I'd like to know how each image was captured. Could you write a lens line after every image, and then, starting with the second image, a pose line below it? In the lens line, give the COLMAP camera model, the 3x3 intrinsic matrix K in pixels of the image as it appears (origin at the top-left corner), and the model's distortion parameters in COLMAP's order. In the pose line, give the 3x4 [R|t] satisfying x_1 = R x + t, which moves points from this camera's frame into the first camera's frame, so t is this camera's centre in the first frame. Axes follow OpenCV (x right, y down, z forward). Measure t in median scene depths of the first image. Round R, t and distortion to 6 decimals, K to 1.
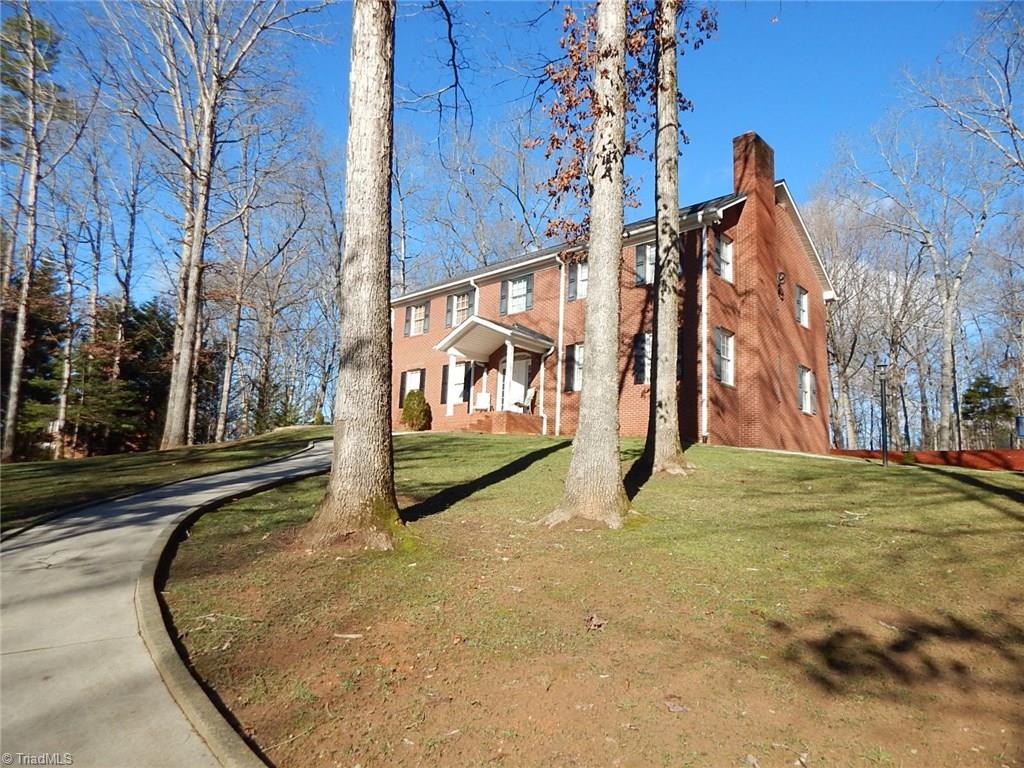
lens RADIAL K [[672.6, 0, 512.0], [0, 672.6, 384.0], [0, 0, 1]] dist [-0.005548, 0.000046]
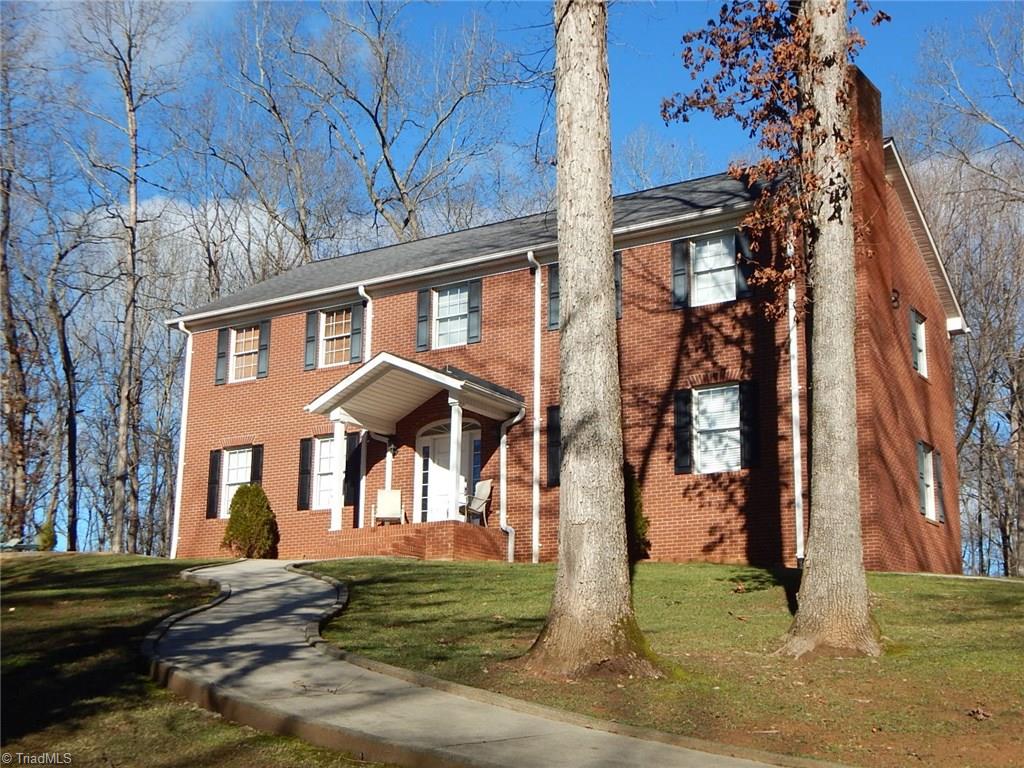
lens RADIAL K [[1387.8, 0, 512.0], [0, 1387.8, 384.0], [0, 0, 1]] dist [0.111794, -0.503150]
pose [[0.983014, 0.011124, 0.183194, -0.157625], [0.000207, 0.998094, -0.061719, -0.002798], [-0.183531, 0.060709, 0.981138, -0.158821]]
